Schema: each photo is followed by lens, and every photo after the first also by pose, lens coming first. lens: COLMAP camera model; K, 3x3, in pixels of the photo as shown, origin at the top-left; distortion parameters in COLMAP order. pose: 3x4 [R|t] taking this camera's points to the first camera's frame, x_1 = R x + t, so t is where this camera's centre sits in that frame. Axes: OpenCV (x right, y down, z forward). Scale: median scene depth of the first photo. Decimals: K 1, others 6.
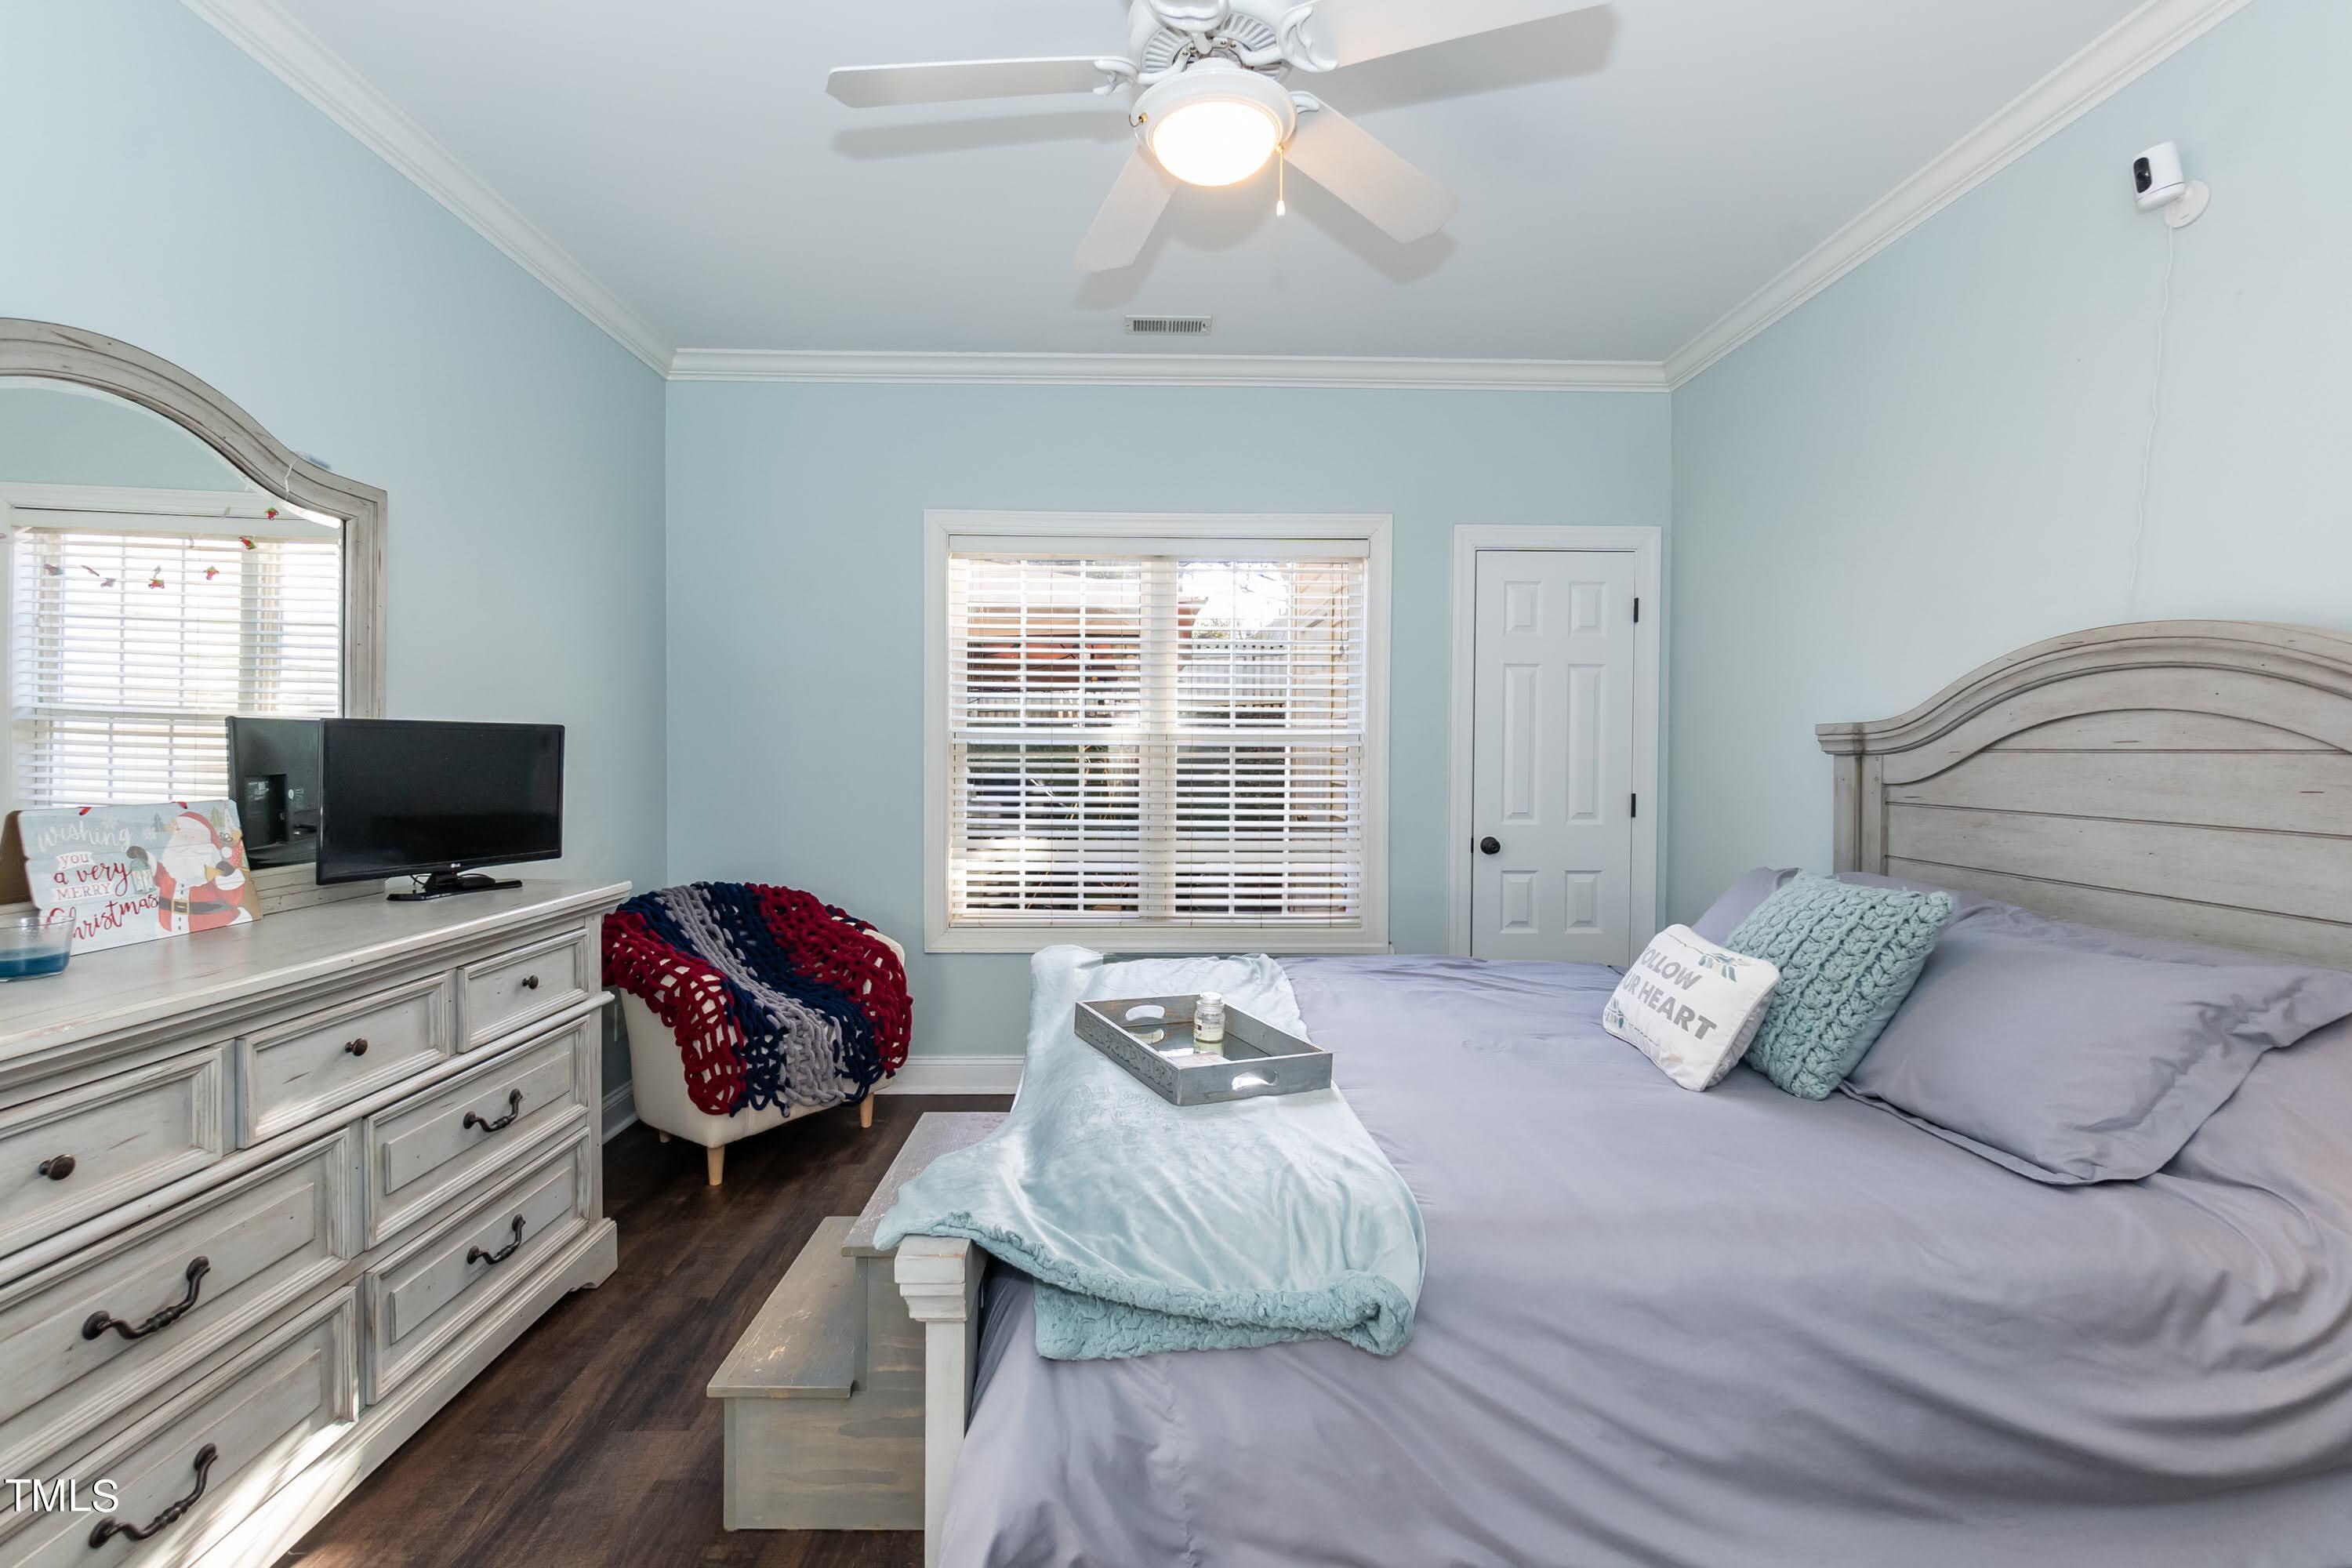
lens RADIAL K [[1008.8, 0, 1164.9], [0, 1008.8, 765.9], [0, 0, 1]] dist [-0.000151, -0.000069]
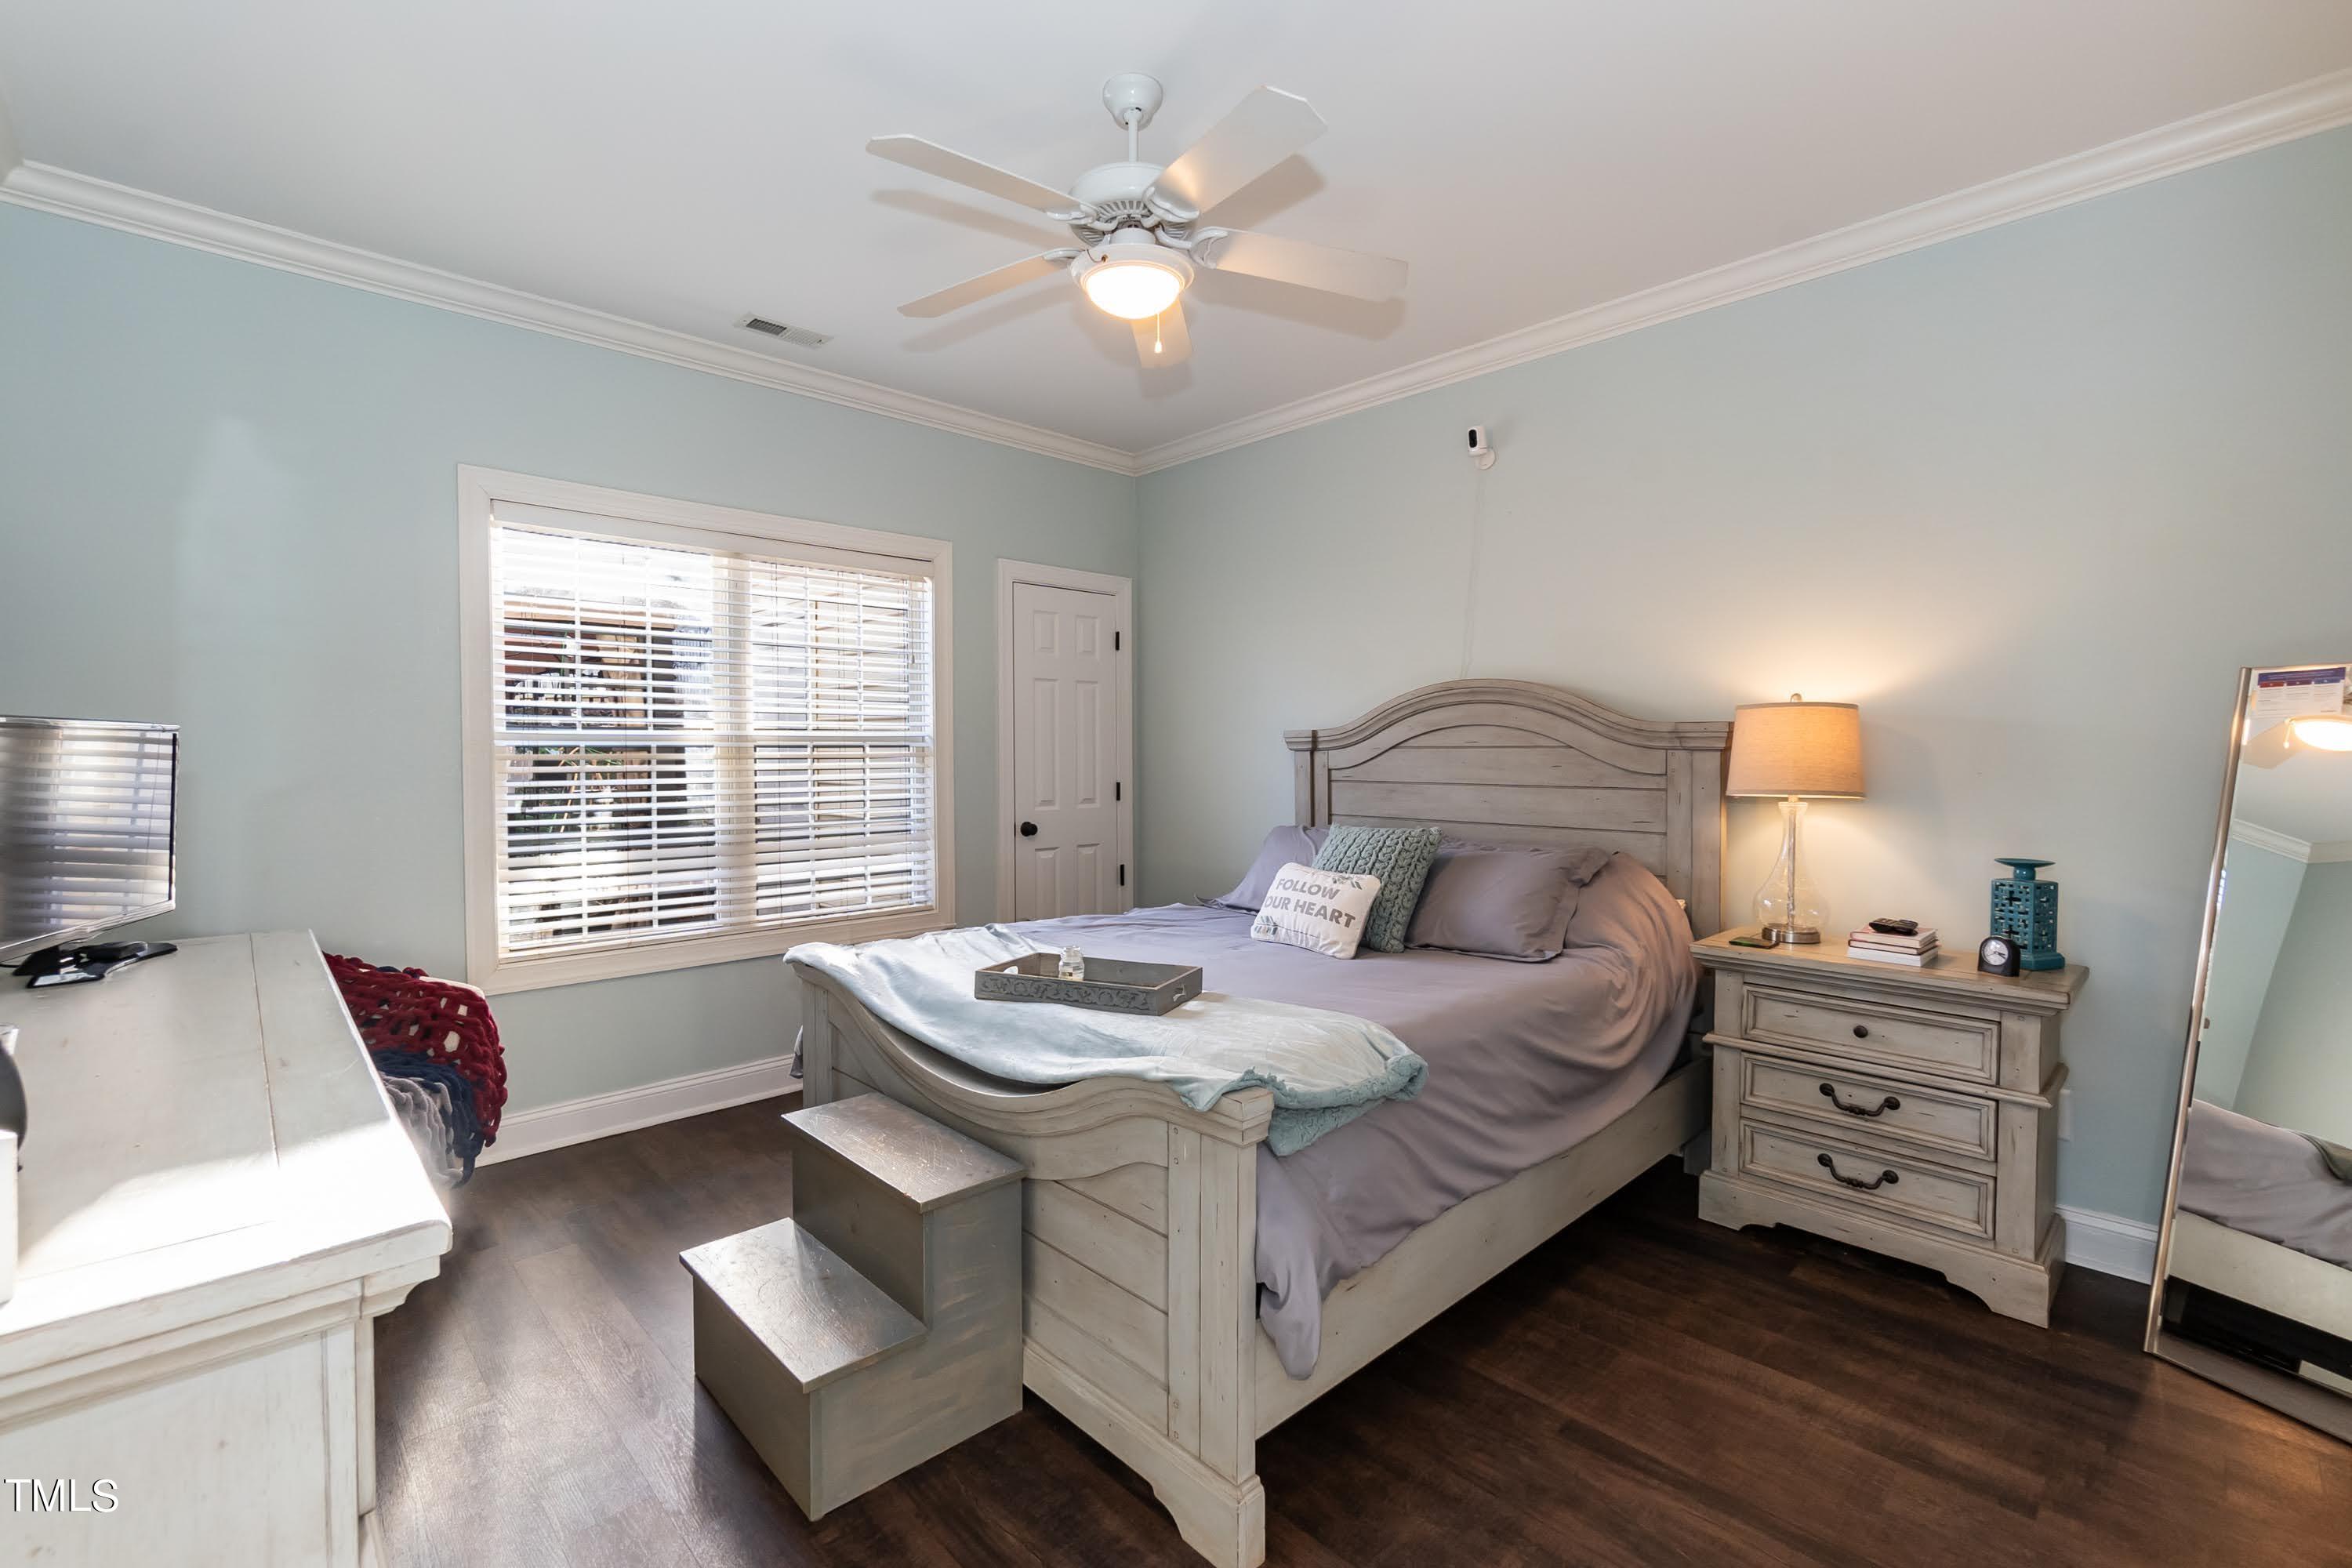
lens RADIAL K [[1008.8, 0, 1164.9], [0, 1008.8, 765.9], [0, 0, 1]] dist [-0.000151, -0.000069]
pose [[0.744562, -0.018492, 0.667297, -0.523734], [0.017753, 0.999811, 0.007898, -0.003649], [-0.667317, 0.005966, 0.744750, -0.004969]]
